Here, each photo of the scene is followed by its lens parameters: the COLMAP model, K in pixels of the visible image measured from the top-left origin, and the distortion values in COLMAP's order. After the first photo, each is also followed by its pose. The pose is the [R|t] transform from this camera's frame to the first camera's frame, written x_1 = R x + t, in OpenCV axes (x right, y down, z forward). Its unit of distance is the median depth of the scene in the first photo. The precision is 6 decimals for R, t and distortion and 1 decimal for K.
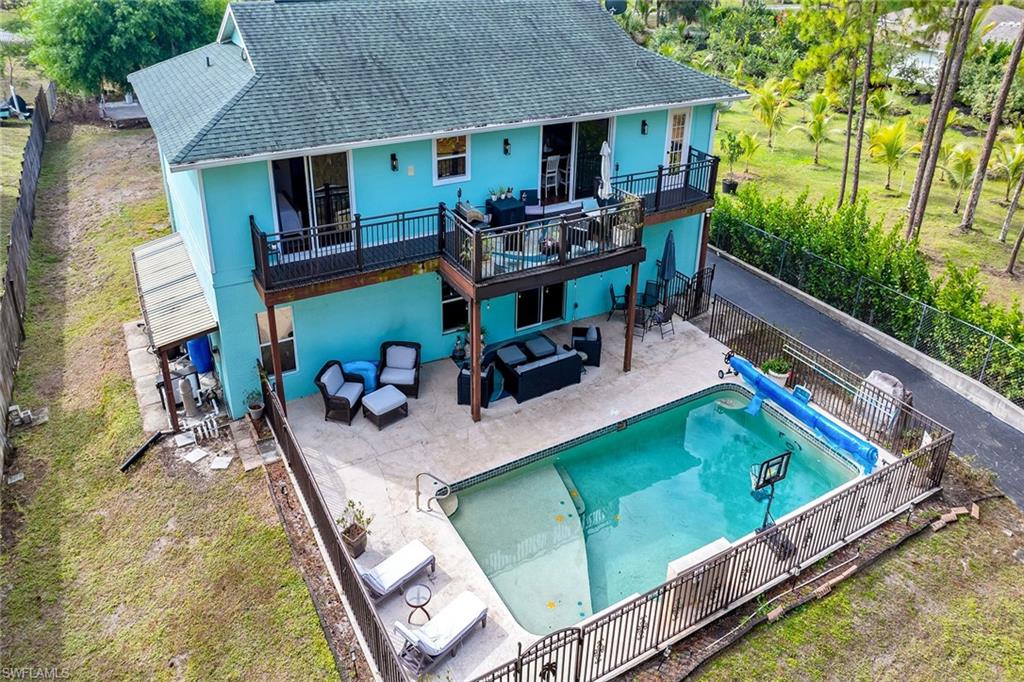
lens RADIAL K [[726.7, 0, 508.2], [0, 726.7, 241.1], [0, 0, 1]] dist [-0.006740, 0.001923]
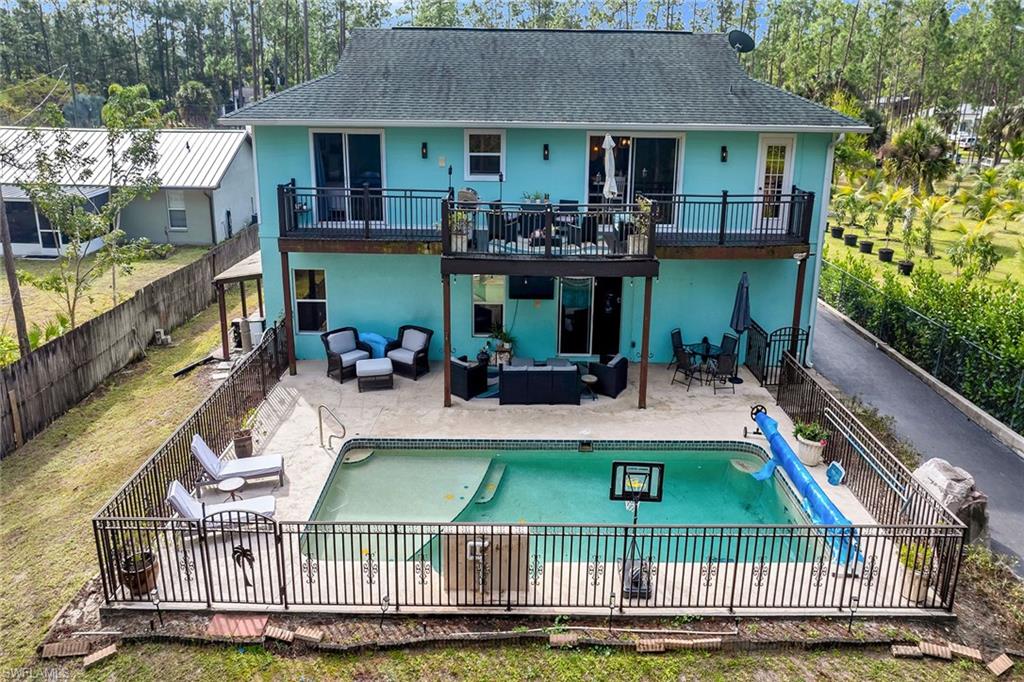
lens RADIAL K [[702.7, 0, 511.1], [0, 702.7, 282.9], [0, 0, 1]] dist [-0.001610, -0.001476]
pose [[0.873368, 0.115085, -0.473270, 0.455803], [-0.183240, 0.977934, -0.100345, 0.159675], [0.451278, 0.174360, 0.875184, 0.171271]]
